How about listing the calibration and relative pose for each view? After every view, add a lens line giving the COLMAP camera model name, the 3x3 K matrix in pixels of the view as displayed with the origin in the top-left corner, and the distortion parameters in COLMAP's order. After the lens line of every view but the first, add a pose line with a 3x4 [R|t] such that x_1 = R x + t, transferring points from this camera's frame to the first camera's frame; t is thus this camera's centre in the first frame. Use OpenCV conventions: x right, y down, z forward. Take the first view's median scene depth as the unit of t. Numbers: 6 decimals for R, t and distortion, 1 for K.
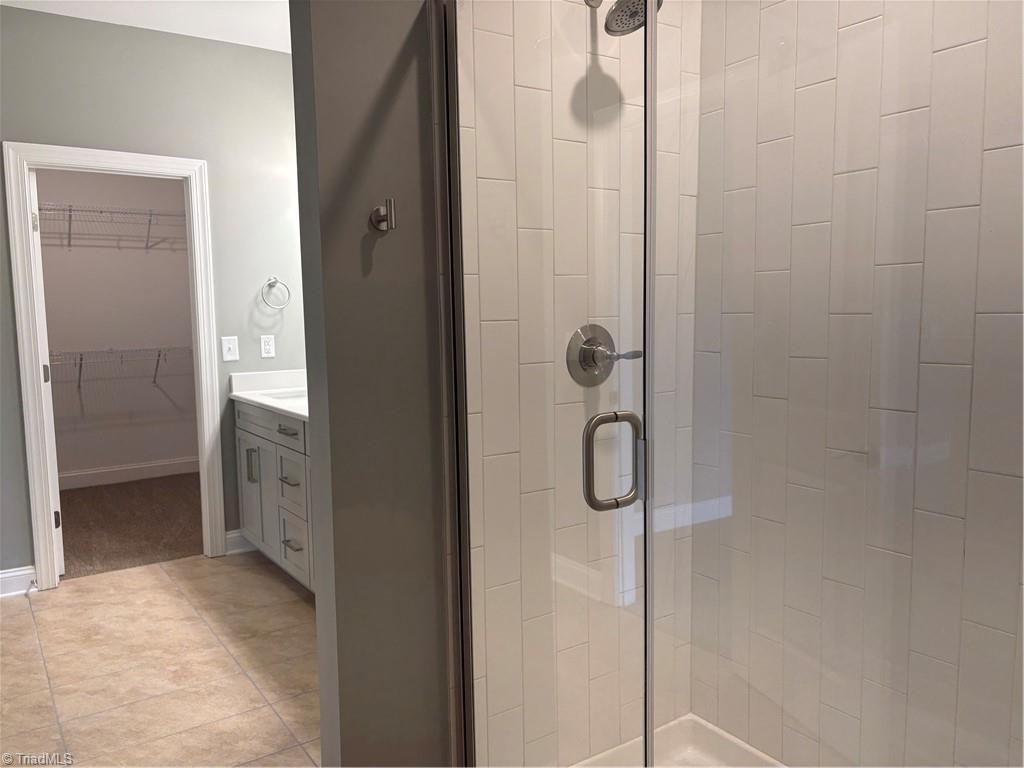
lens RADIAL K [[773.6, 0, 502.9], [0, 773.6, 379.0], [0, 0, 1]] dist [0.003171, -0.003537]
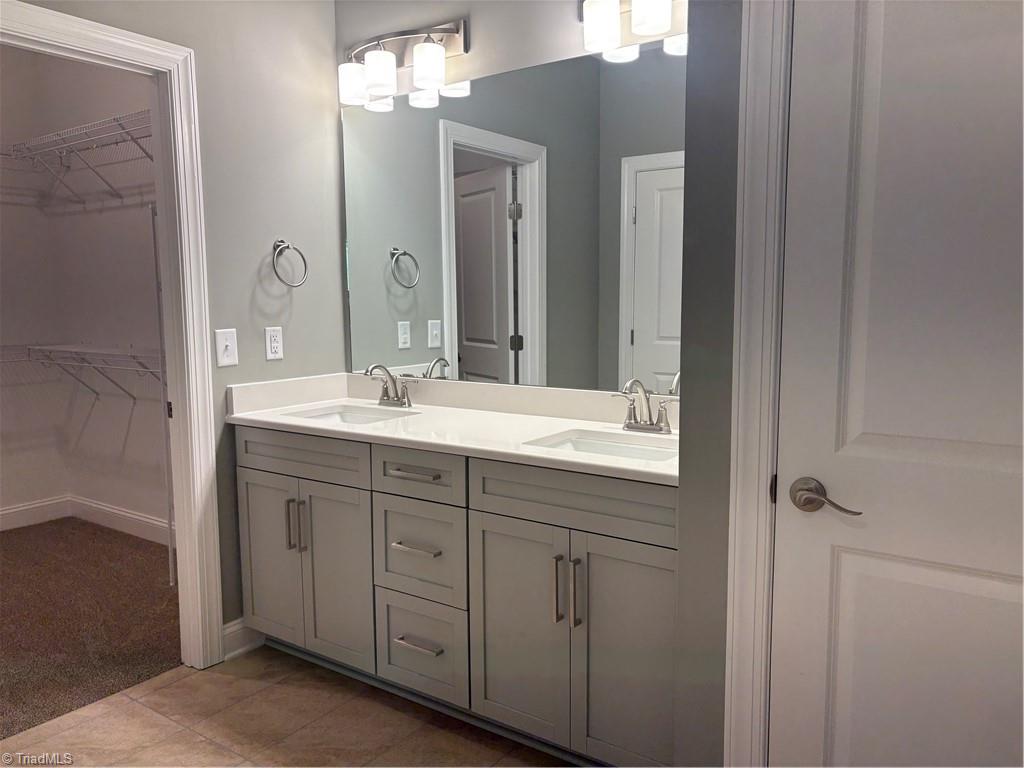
lens RADIAL K [[773.6, 0, 519.1], [0, 773.6, 384.9], [0, 0, 1]] dist [0.003171, -0.003537]
pose [[0.937202, -0.029145, 0.347567, -0.345343], [0.022333, 0.999472, 0.023592, -0.017271], [-0.348071, -0.014348, 0.937358, 0.298183]]
